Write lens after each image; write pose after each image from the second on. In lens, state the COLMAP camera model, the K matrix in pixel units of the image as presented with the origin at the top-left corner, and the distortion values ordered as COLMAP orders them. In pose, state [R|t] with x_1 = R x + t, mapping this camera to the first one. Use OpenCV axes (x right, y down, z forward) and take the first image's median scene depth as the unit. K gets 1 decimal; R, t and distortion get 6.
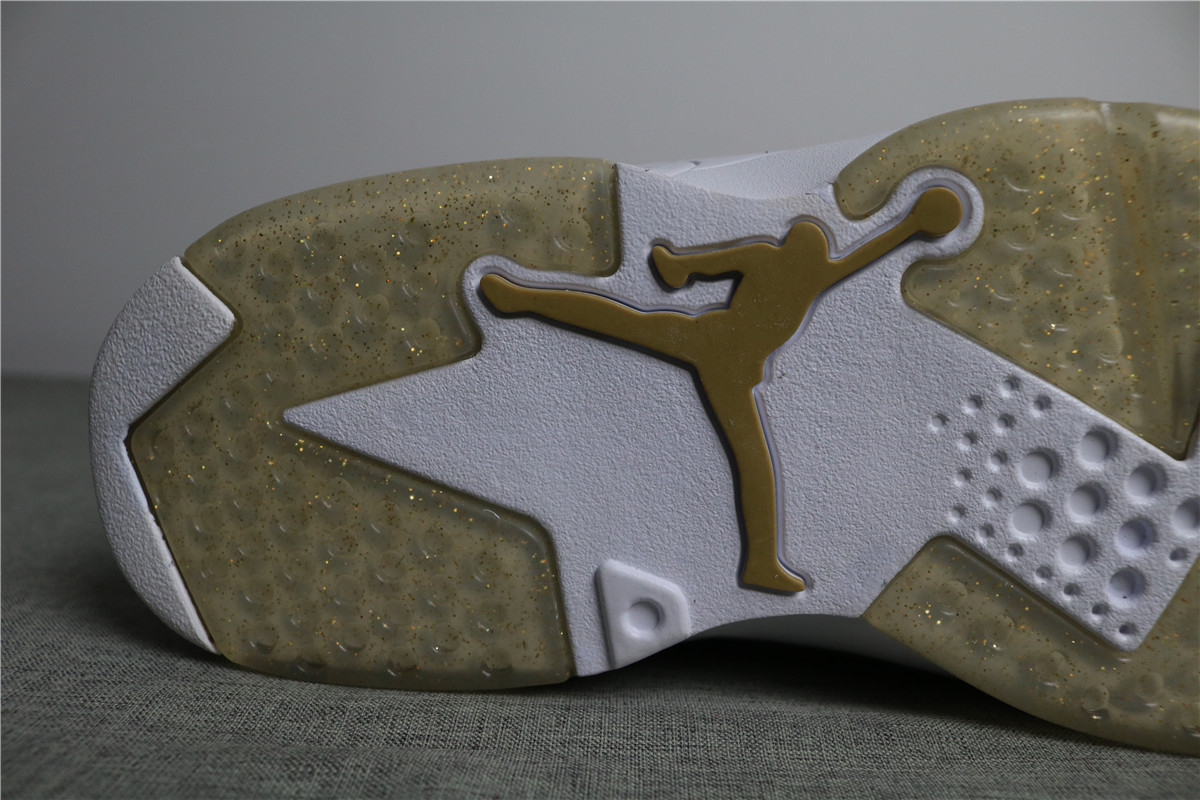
lens RADIAL K [[1042.8, 0, 605.0], [0, 1042.8, 404.4], [0, 0, 1]] dist [-0.167479, 0.052580]
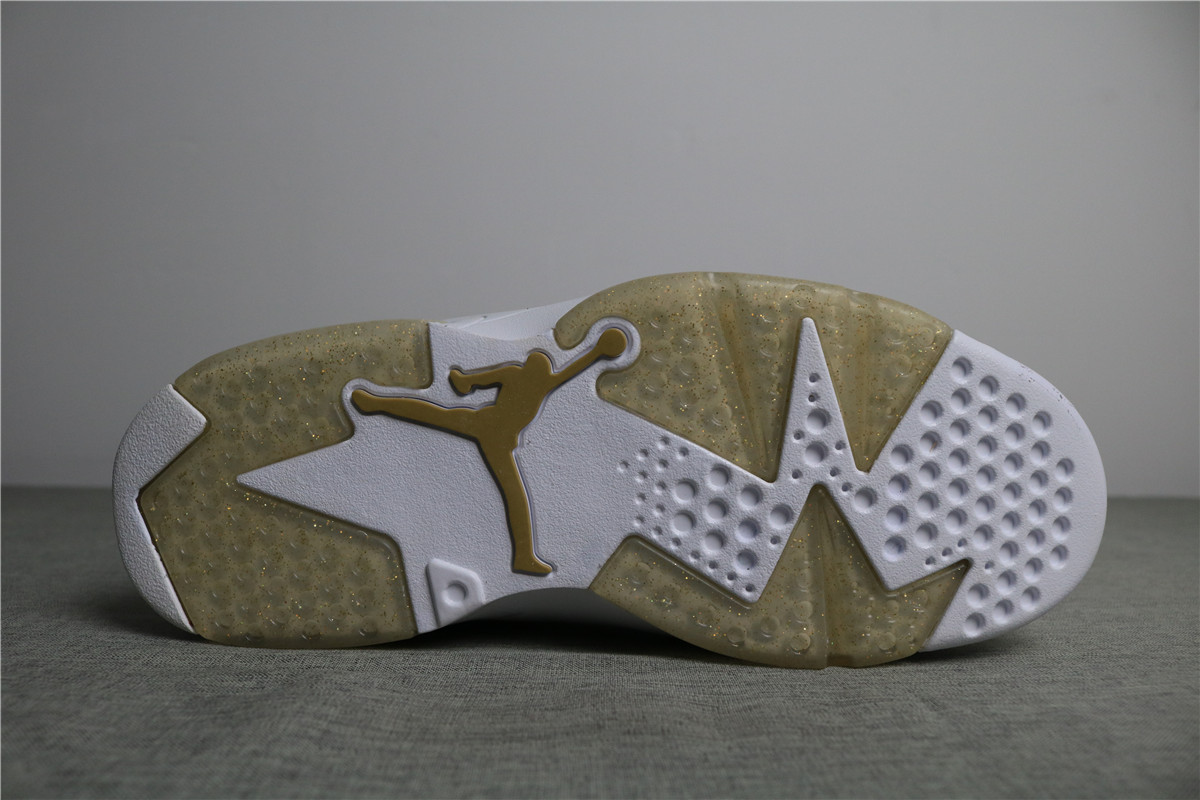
lens RADIAL K [[1042.8, 0, 603.3], [0, 1042.8, 397.2], [0, 0, 1]] dist [-0.167479, 0.052580]
pose [[0.998457, -0.036022, 0.042259, 0.217076], [0.040731, 0.992360, -0.116460, 0.099333], [-0.037741, 0.118002, 0.992296, -0.685547]]
